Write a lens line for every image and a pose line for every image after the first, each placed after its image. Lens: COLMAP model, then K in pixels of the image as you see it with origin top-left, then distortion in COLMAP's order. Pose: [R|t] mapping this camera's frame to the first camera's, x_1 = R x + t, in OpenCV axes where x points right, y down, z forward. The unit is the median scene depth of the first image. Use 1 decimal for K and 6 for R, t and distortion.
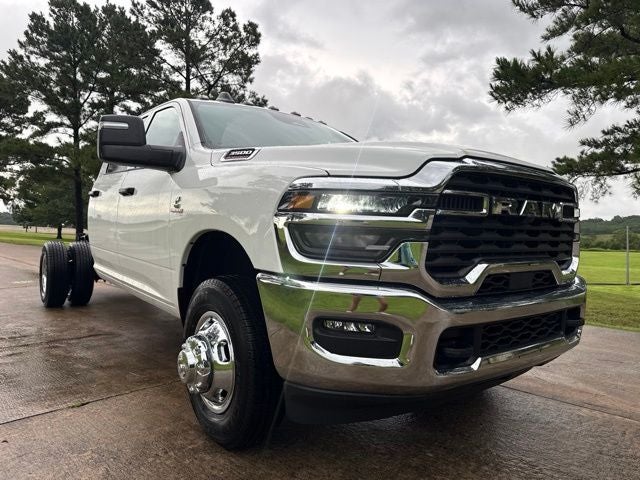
lens RADIAL K [[448.5, 0, 320.0], [0, 448.5, 240.0], [0, 0, 1]] dist [0.036074, -0.044360]
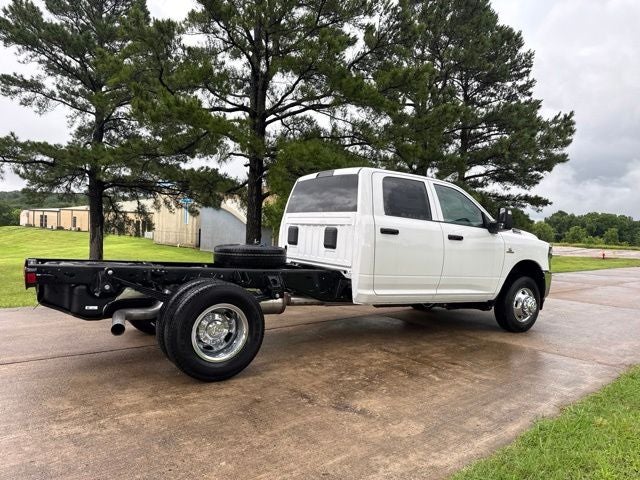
lens RADIAL K [[448.5, 0, 320.0], [0, 448.5, 240.0], [0, 0, 1]] dist [0.036074, -0.044360]
pose [[0.081647, -0.042262, 0.995765, -0.851354], [-0.023076, 0.998753, 0.044281, -0.064131], [-0.996394, -0.026593, 0.080570, 0.551408]]
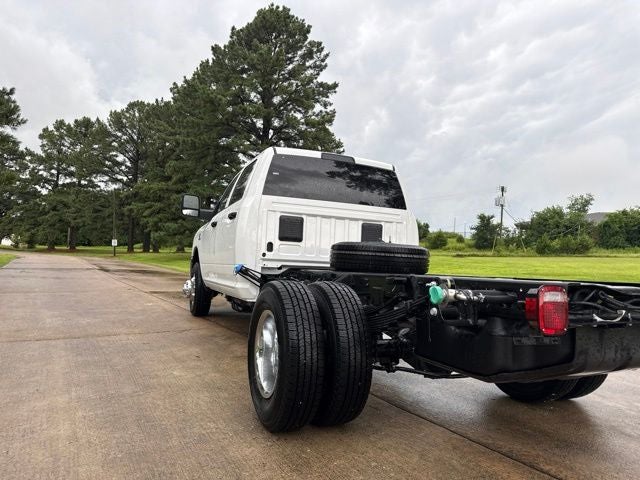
lens RADIAL K [[448.5, 0, 320.0], [0, 448.5, 240.0], [0, 0, 1]] dist [0.036074, -0.044360]
pose [[-0.959176, -0.061795, 0.275977, -0.306812], [-0.069048, 0.997475, -0.016636, -0.019078], [-0.274252, -0.035012, -0.961020, 1.148964]]
